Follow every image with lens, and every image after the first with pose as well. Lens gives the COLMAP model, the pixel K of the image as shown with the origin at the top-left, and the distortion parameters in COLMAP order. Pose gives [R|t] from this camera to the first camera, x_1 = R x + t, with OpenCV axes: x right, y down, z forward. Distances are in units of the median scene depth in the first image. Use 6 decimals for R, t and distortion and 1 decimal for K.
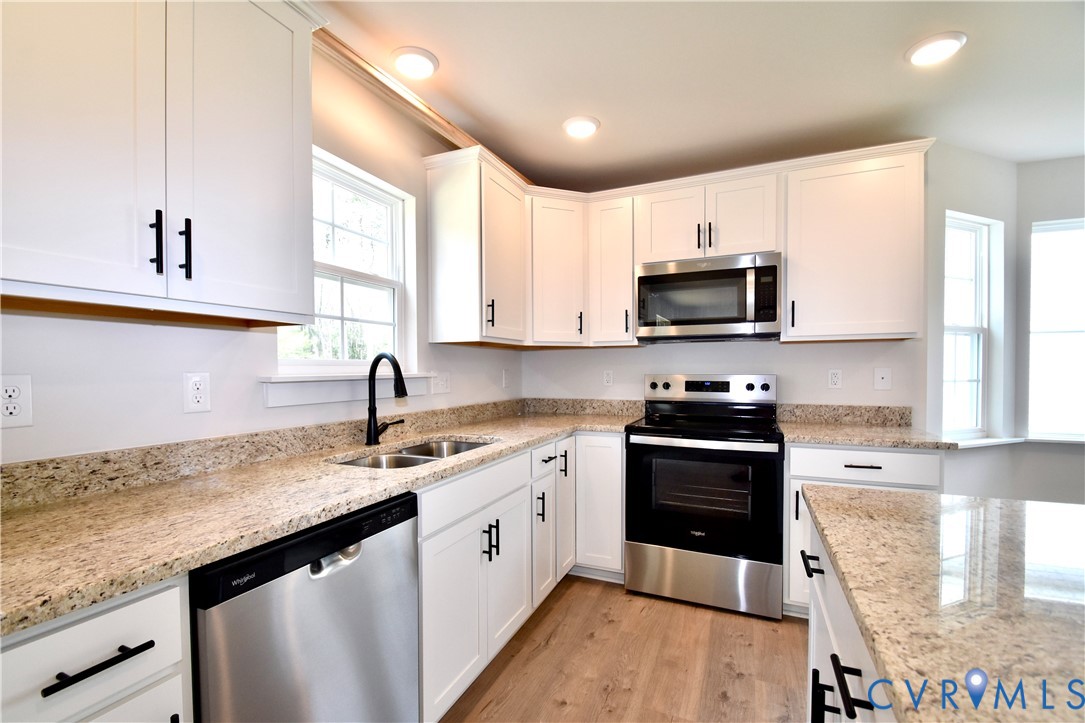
lens RADIAL K [[471.9, 0, 535.9], [0, 471.9, 377.7], [0, 0, 1]] dist [-0.002438, -0.003675]
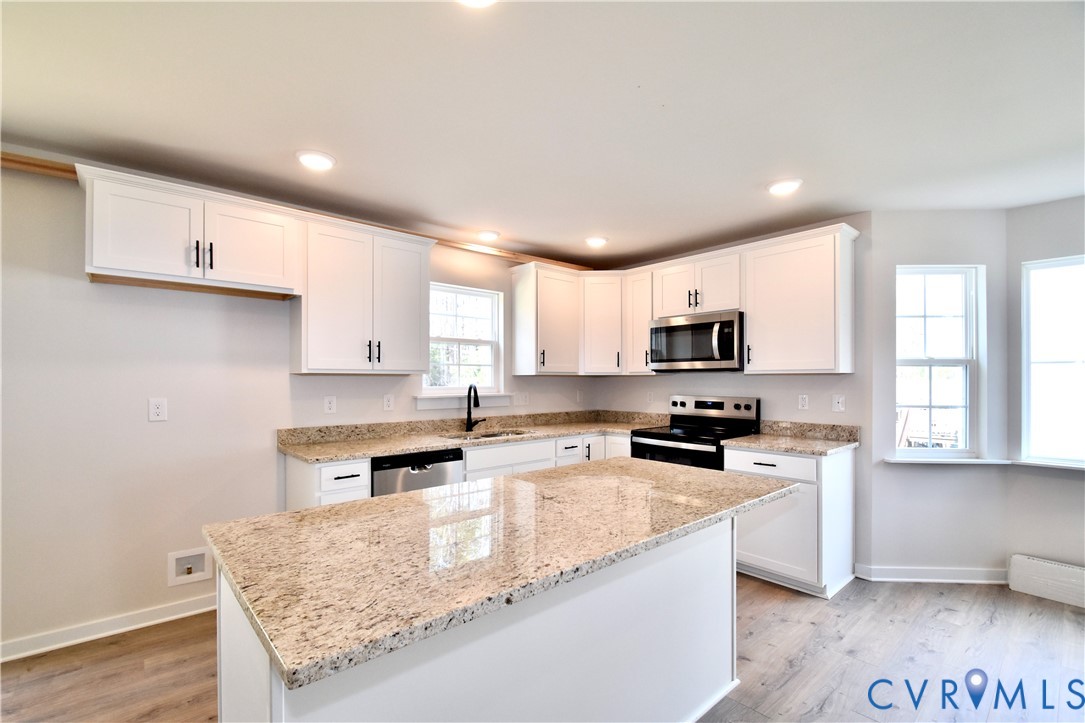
lens RADIAL K [[471.9, 0, 541.7], [0, 471.9, 378.5], [0, 0, 1]] dist [-0.002438, -0.003675]
pose [[0.916550, 0.004439, -0.399896, 0.534751], [-0.012414, 0.999772, -0.017355, -0.033450], [0.399727, 0.020871, 0.916396, -0.497146]]
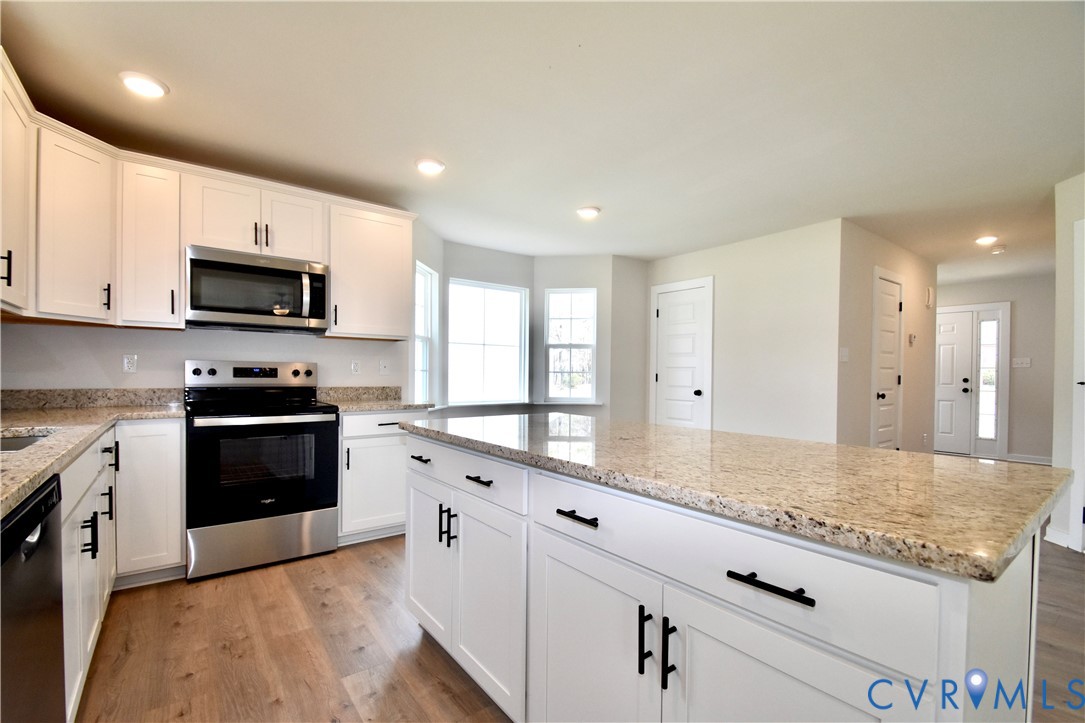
lens RADIAL K [[471.9, 0, 530.9], [0, 471.9, 377.9], [0, 0, 1]] dist [-0.002438, -0.003675]
pose [[0.483924, -0.000050, 0.875110, -0.320556], [0.004648, 0.999986, -0.002513, 0.041864], [-0.875097, 0.005284, 0.483918, -0.088659]]
